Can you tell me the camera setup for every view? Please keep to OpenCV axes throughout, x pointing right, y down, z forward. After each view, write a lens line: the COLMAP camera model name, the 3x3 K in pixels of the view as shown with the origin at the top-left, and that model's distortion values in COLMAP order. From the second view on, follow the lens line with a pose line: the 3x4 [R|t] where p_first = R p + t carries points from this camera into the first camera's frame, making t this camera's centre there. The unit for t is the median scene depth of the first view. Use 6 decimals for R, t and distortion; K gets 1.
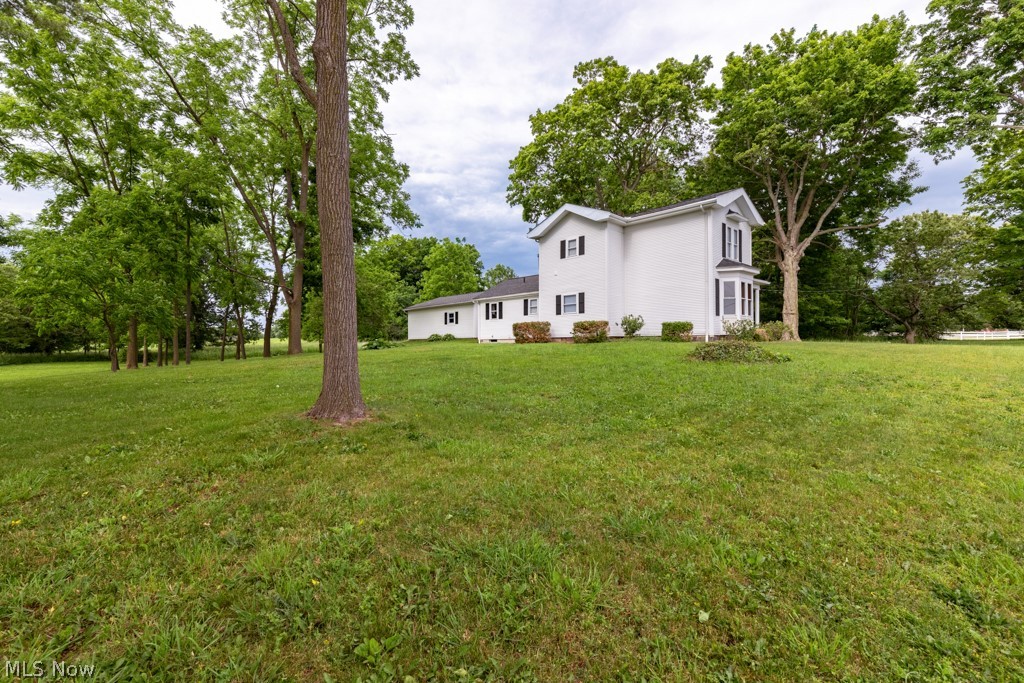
lens RADIAL K [[475.2, 0, 508.4], [0, 475.2, 344.0], [0, 0, 1]] dist [0.007902, -0.000092]
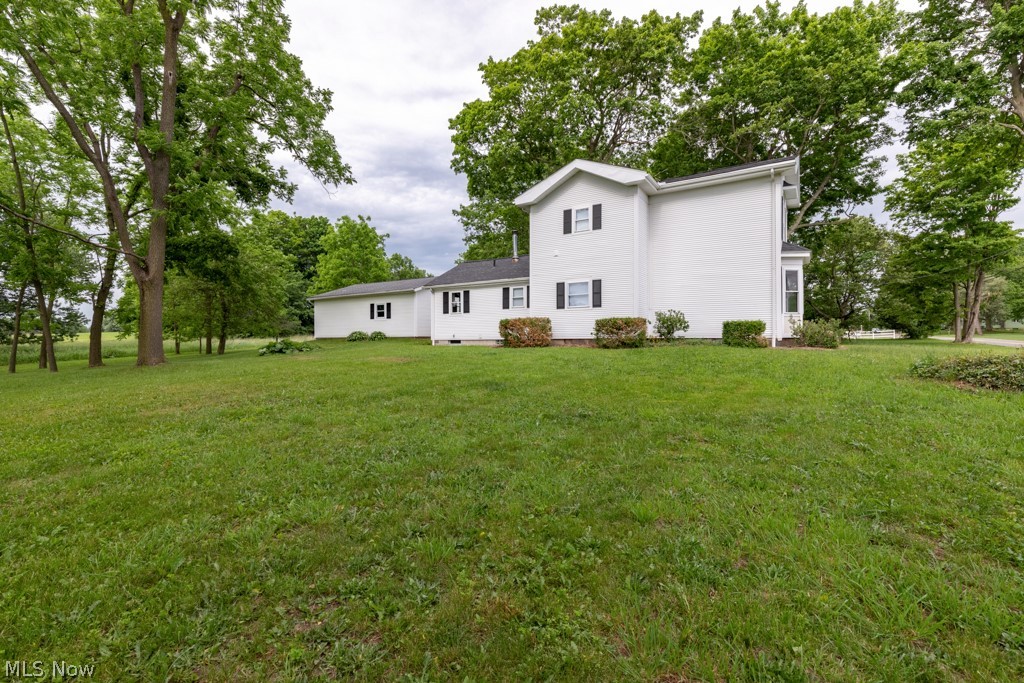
lens RADIAL K [[475.2, 0, 515.6], [0, 475.2, 341.9], [0, 0, 1]] dist [0.007902, -0.000092]
pose [[0.967297, 0.000806, 0.253647, -0.124974], [-0.002198, 0.999984, 0.005202, -0.010481], [-0.253639, -0.005589, 0.967283, 0.237209]]
